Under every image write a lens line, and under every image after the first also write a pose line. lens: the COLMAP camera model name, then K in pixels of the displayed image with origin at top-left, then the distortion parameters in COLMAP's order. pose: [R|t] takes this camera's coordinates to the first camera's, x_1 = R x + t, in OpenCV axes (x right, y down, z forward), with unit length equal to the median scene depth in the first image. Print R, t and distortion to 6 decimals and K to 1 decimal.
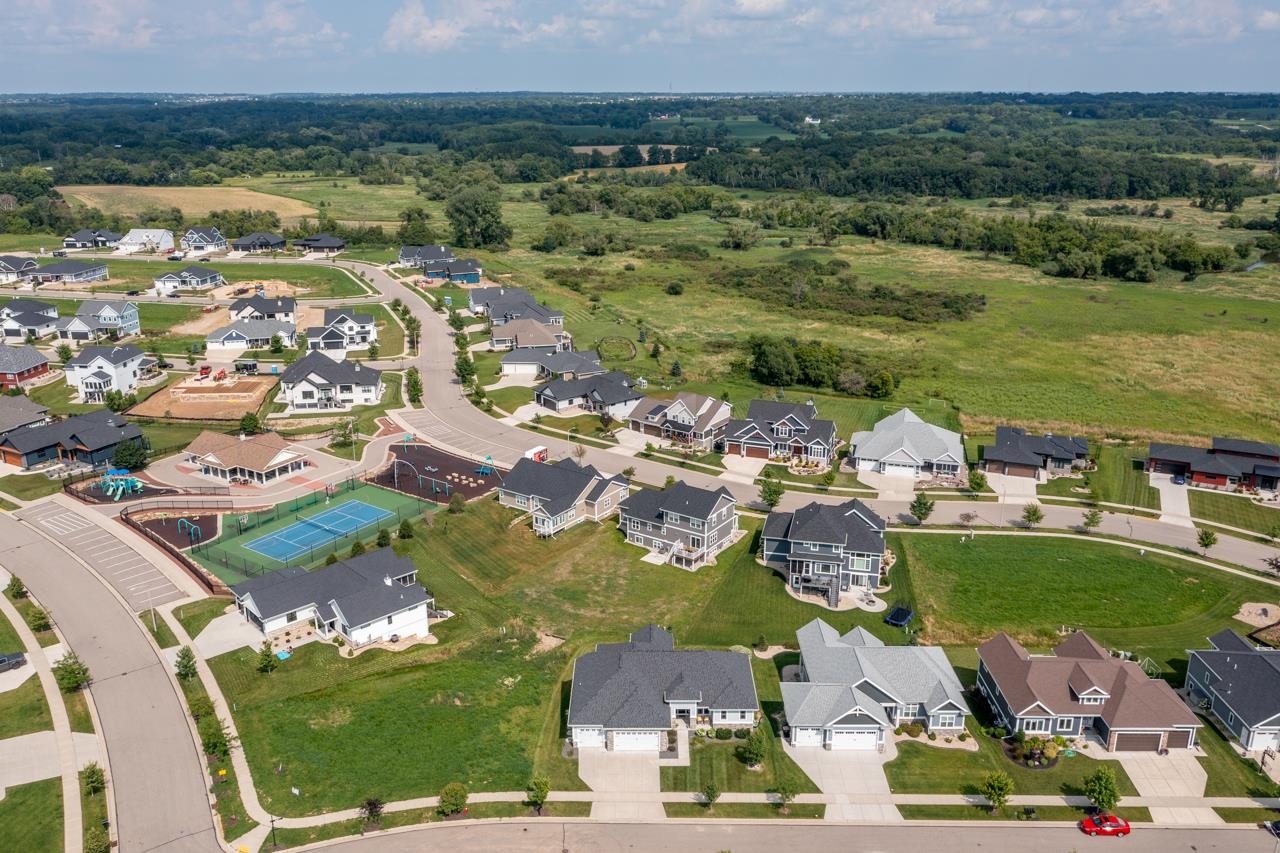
lens RADIAL K [[1034.5, 0, 634.9], [0, 1034.5, 428.0], [0, 0, 1]] dist [-0.001721, -0.001356]
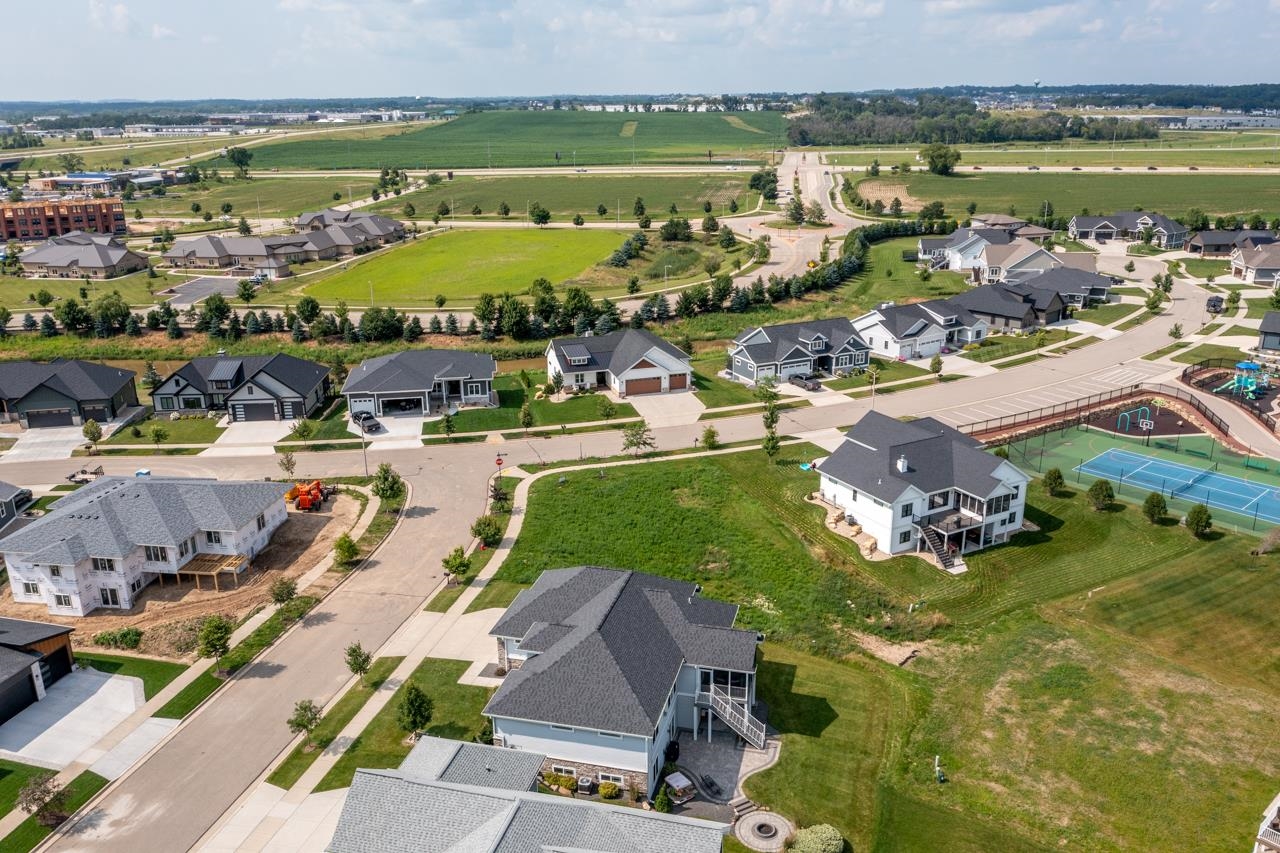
lens RADIAL K [[1016.4, 0, 637.2], [0, 1016.4, 429.8], [0, 0, 1]] dist [-0.002217, 0.007544]
pose [[-0.239676, 0.309997, -0.920031, 0.345183], [-0.292975, 0.880379, 0.372959, -0.067135], [0.925593, 0.358935, -0.120184, 0.648273]]
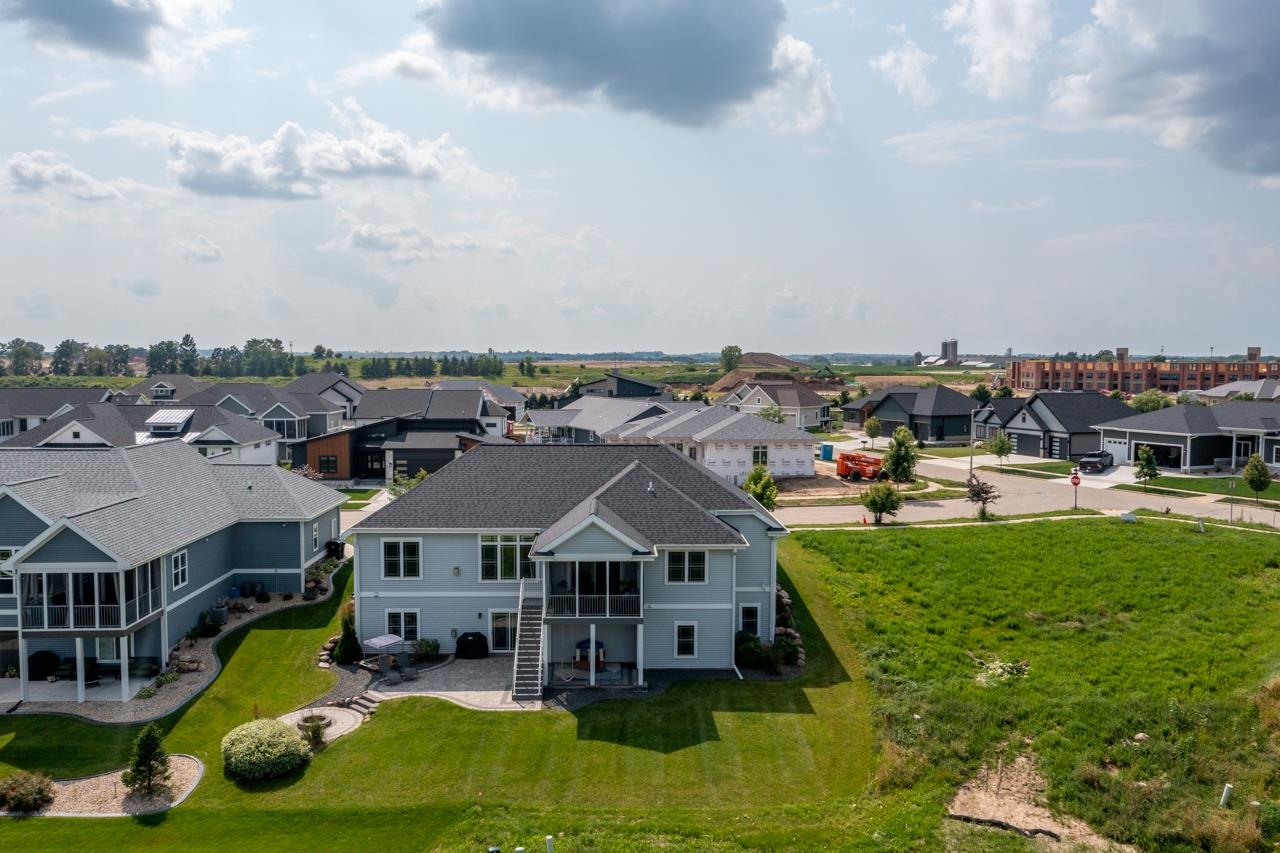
lens RADIAL K [[1033.6, 0, 640.0], [0, 1033.6, 426.5], [0, 0, 1]] dist [-0.001409, 0.007801]
pose [[-0.999229, 0.002781, -0.039164, 0.009394], [-0.012080, 0.927324, 0.374064, 0.025636], [0.037357, 0.374248, -0.926576, 0.870191]]
